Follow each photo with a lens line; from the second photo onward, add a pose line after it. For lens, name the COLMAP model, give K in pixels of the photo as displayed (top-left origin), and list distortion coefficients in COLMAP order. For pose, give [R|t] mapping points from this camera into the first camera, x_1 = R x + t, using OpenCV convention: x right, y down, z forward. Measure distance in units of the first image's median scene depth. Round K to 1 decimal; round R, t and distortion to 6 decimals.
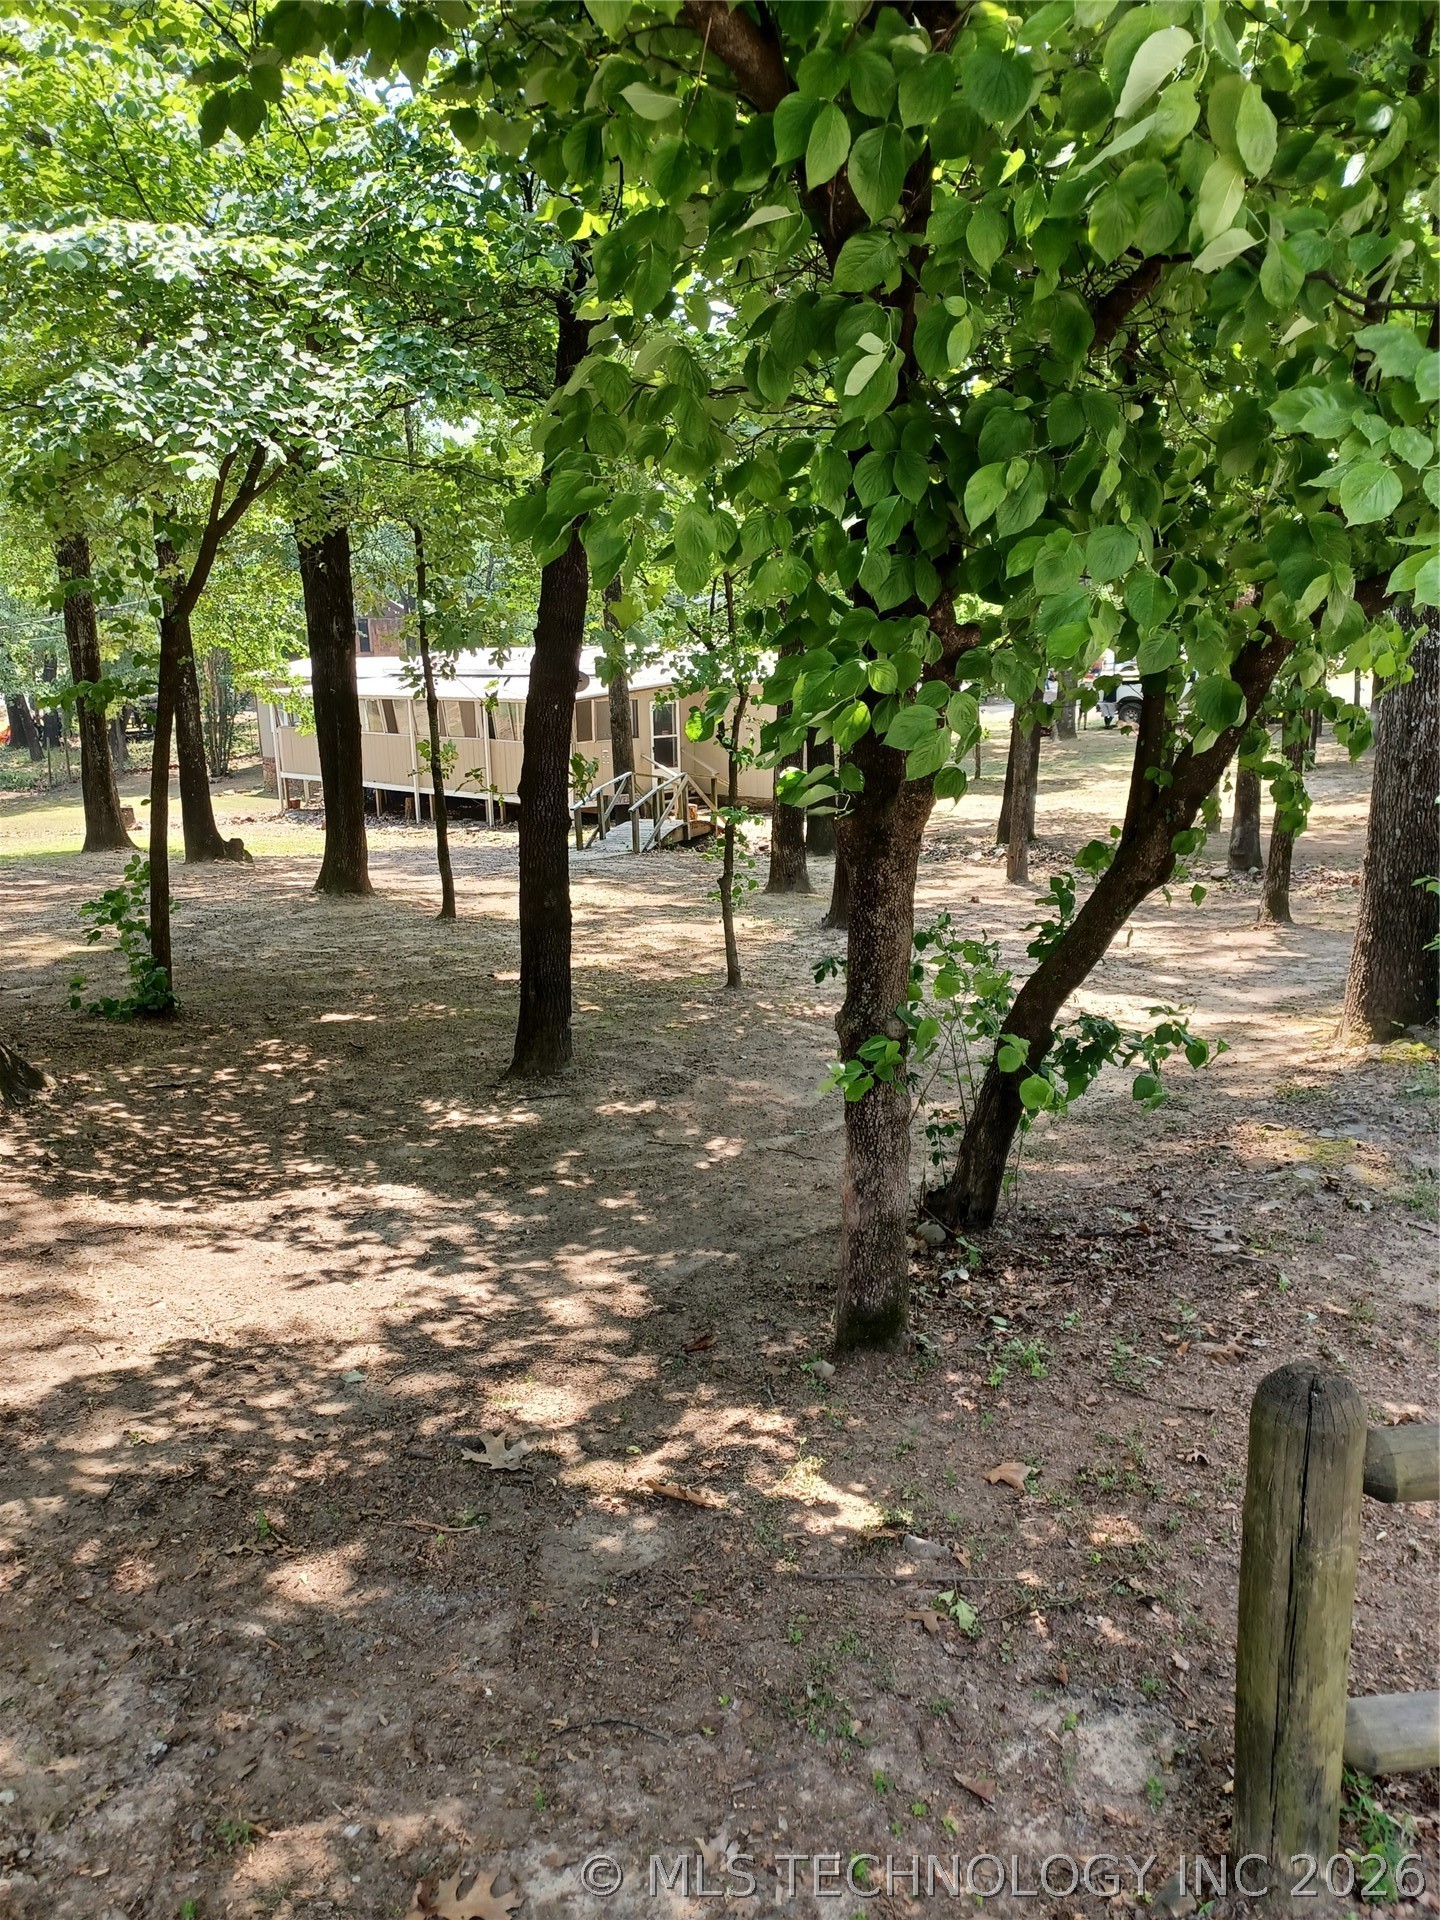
lens RADIAL K [[1402.2, 0, 716.2], [0, 1402.2, 903.1], [0, 0, 1]] dist [0.060569, 0.009043]
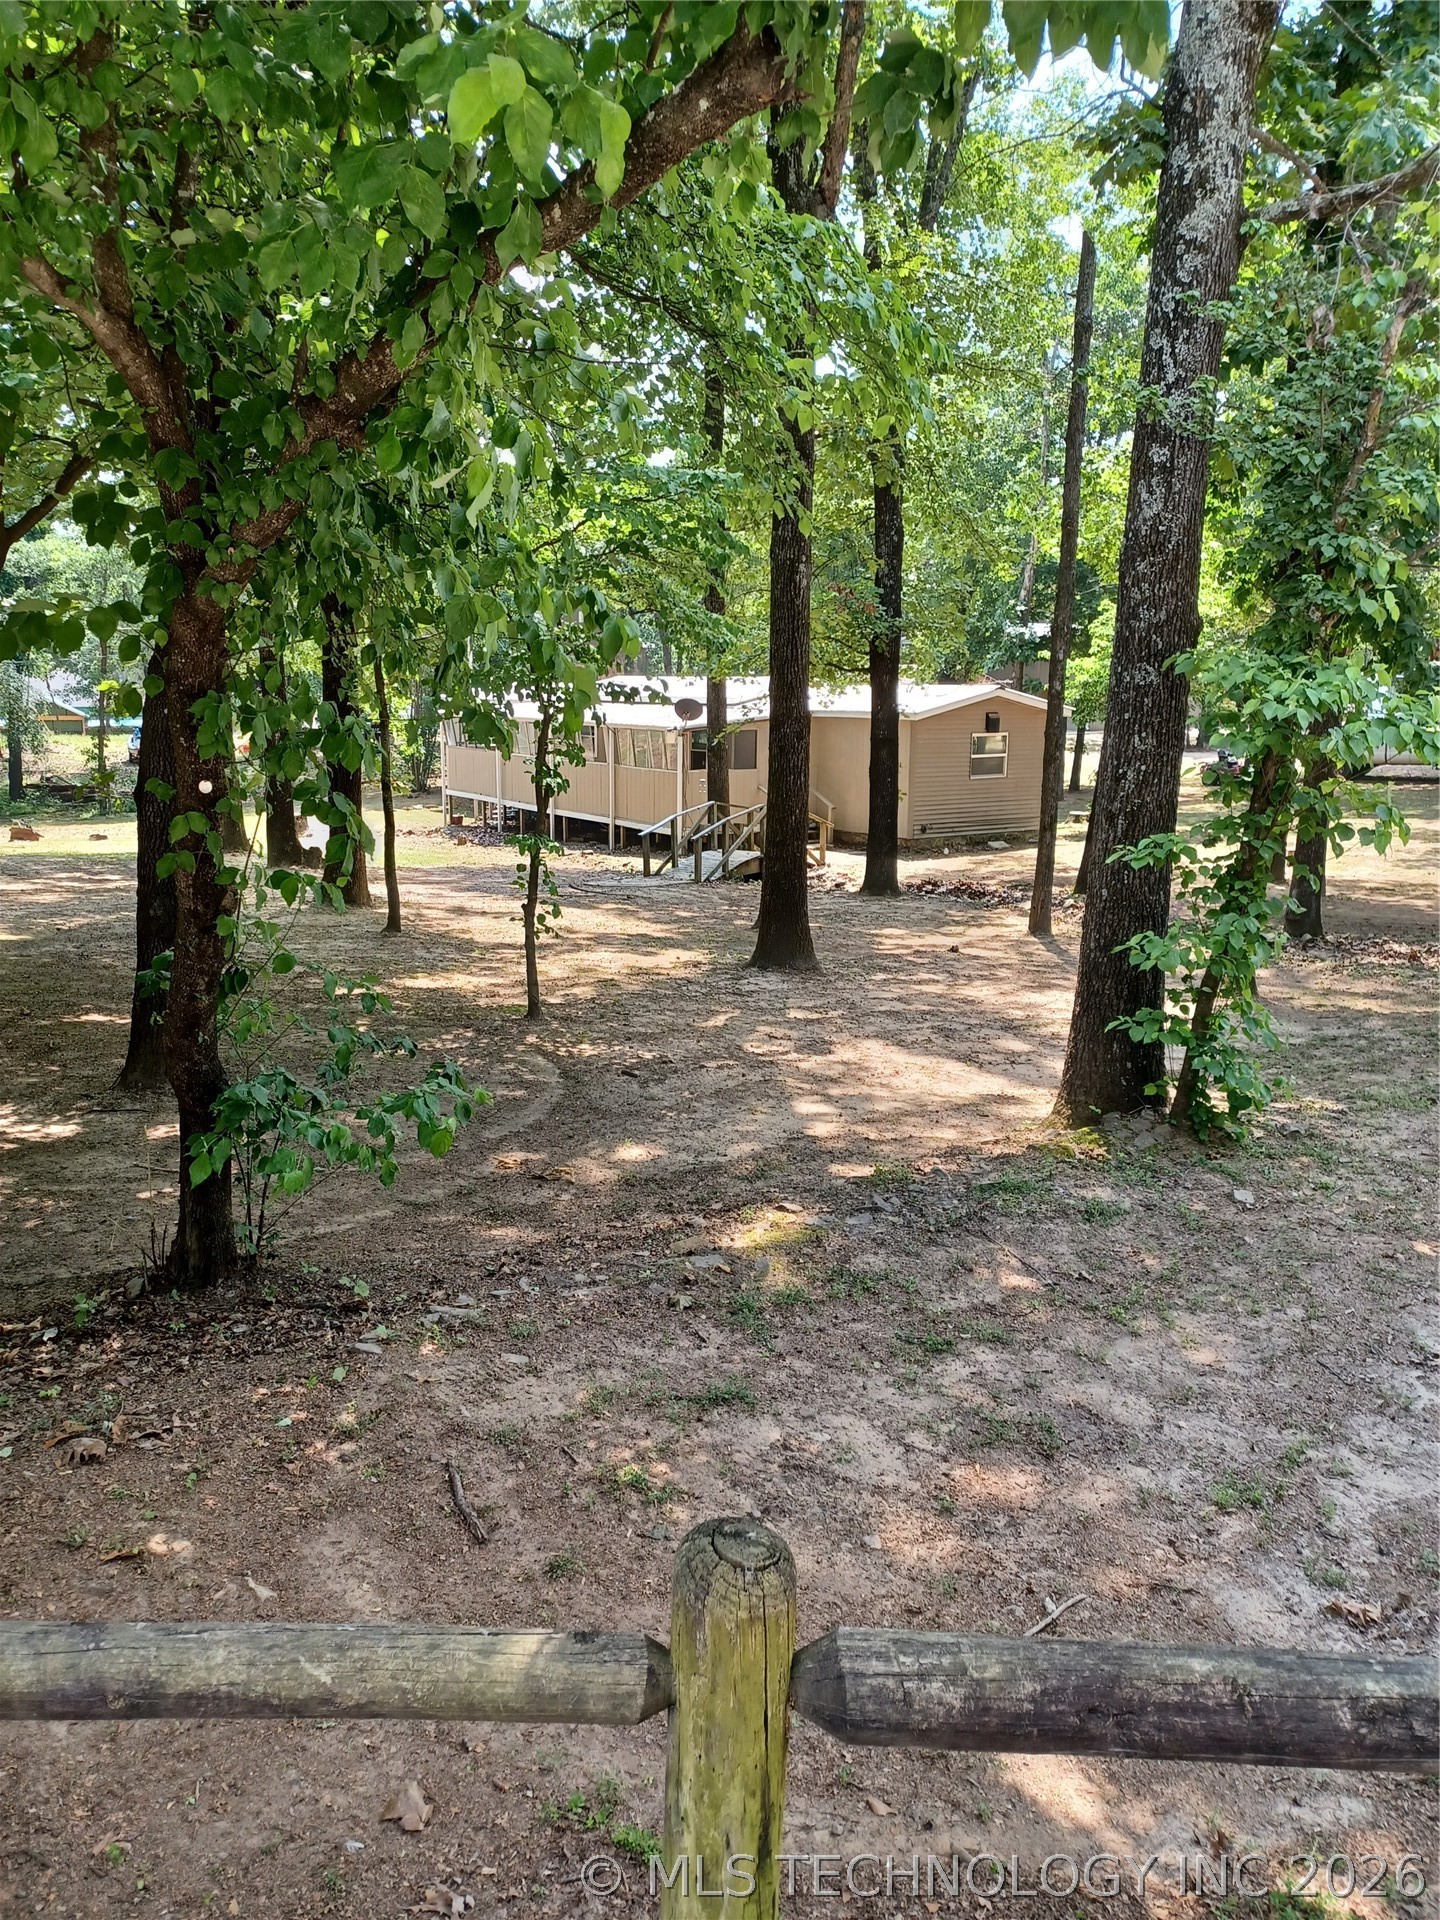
lens RADIAL K [[1388.2, 0, 720.0], [0, 1388.2, 960.0], [0, 0, 1]] dist [0.046036, 0.001190]
pose [[0.981635, 0.066227, -0.178902, 0.408536], [-0.063172, 0.997744, 0.022722, -0.013127], [0.180003, -0.011003, 0.983605, 0.107741]]
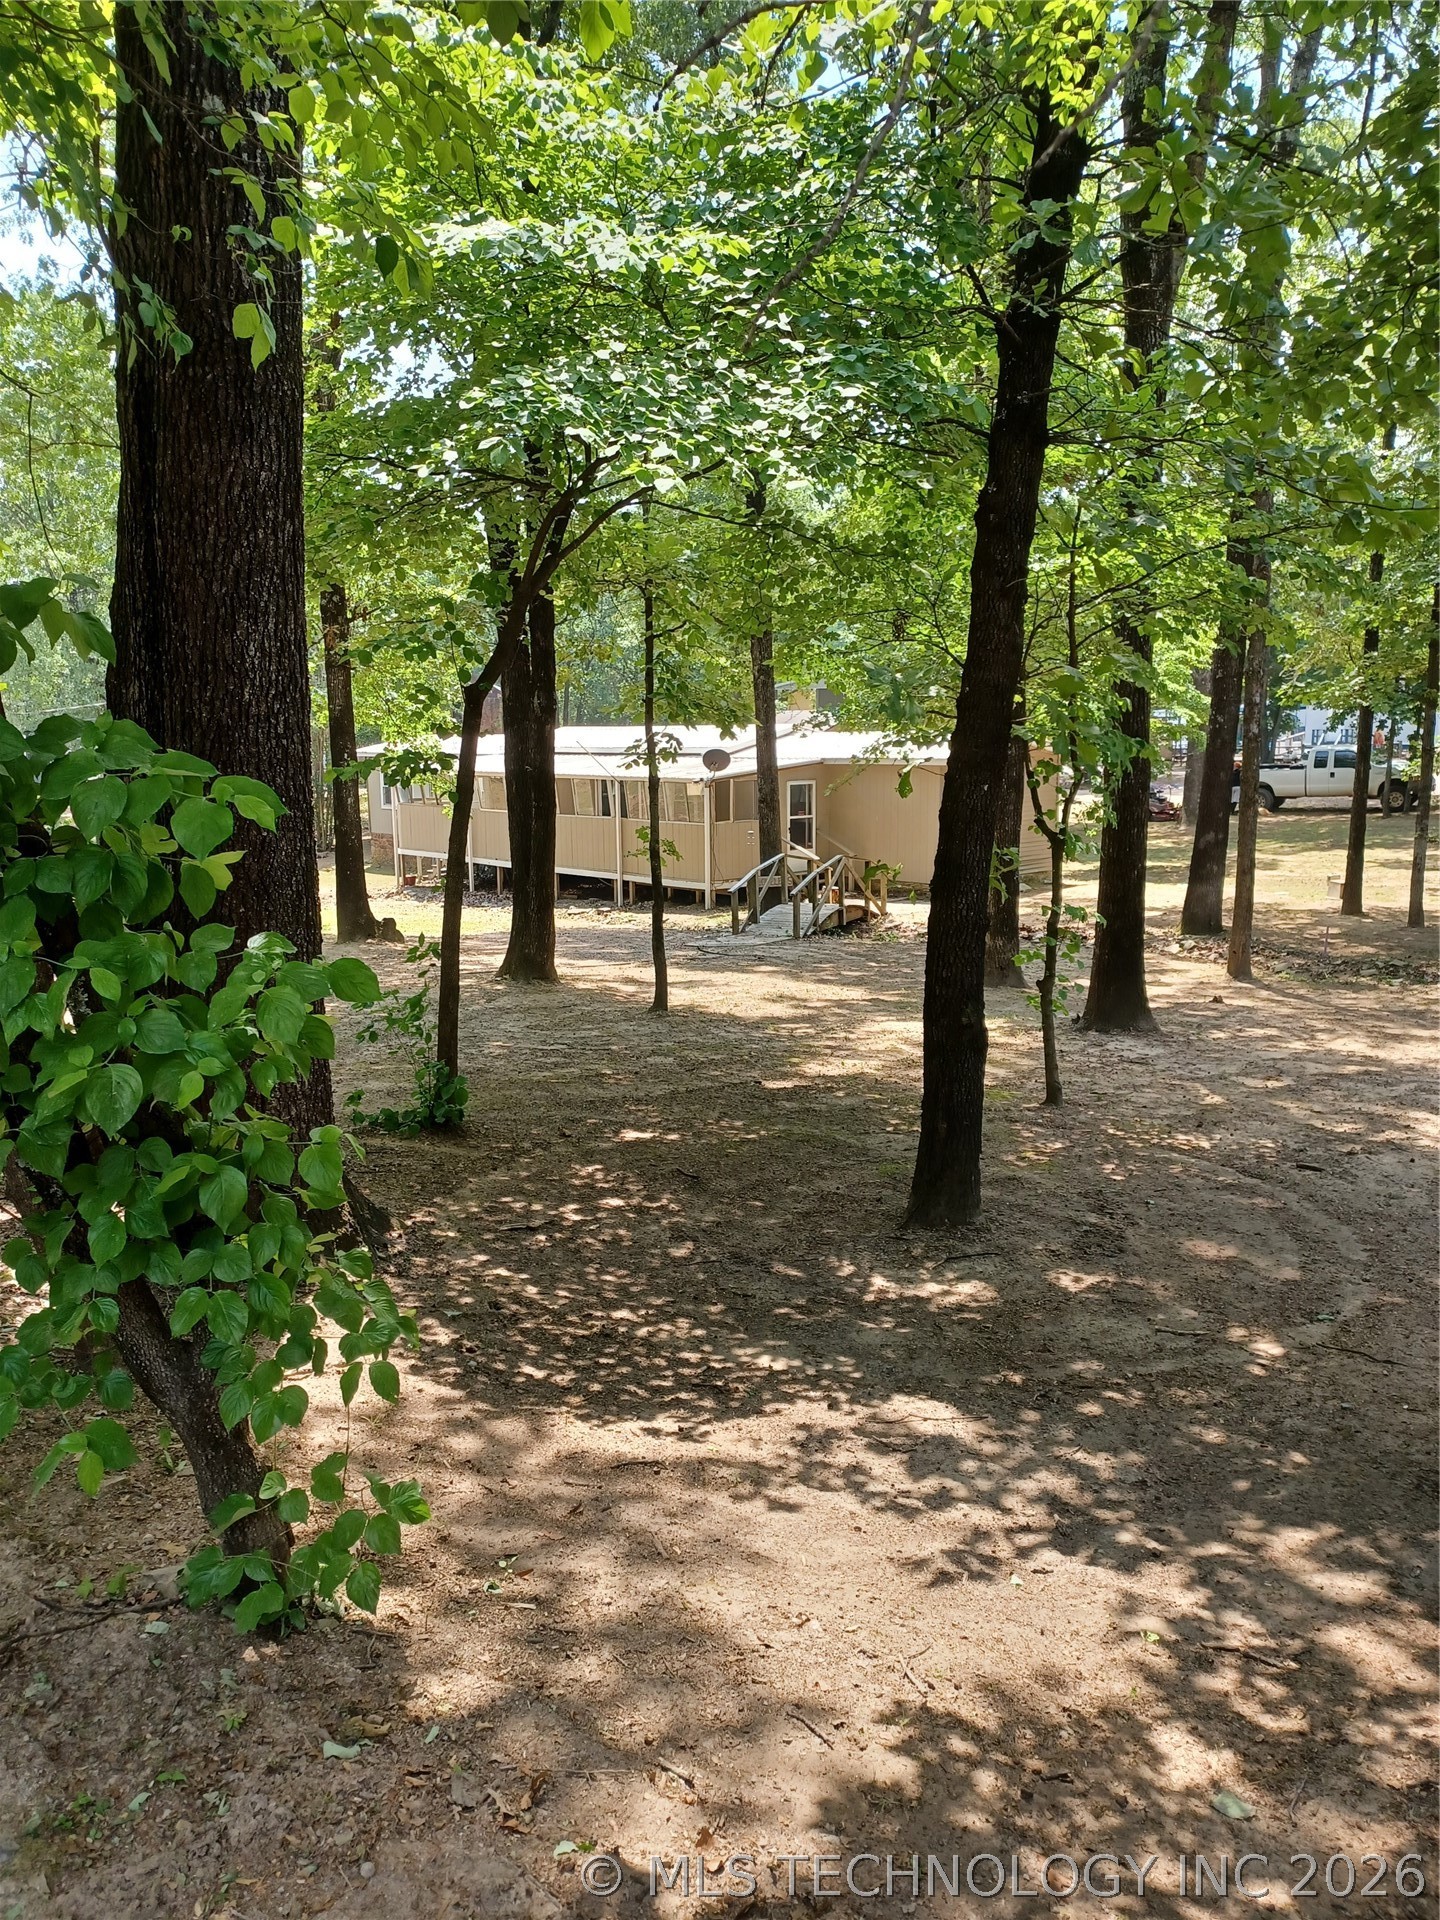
lens RADIAL K [[1402.2, 0, 716.2], [0, 1402.2, 903.1], [0, 0, 1]] dist [0.060569, 0.009043]
pose [[0.998950, 0.014669, -0.043408, -0.209356], [-0.017088, 0.998290, -0.055904, -0.016832], [0.042513, 0.056587, 0.997492, 0.141623]]
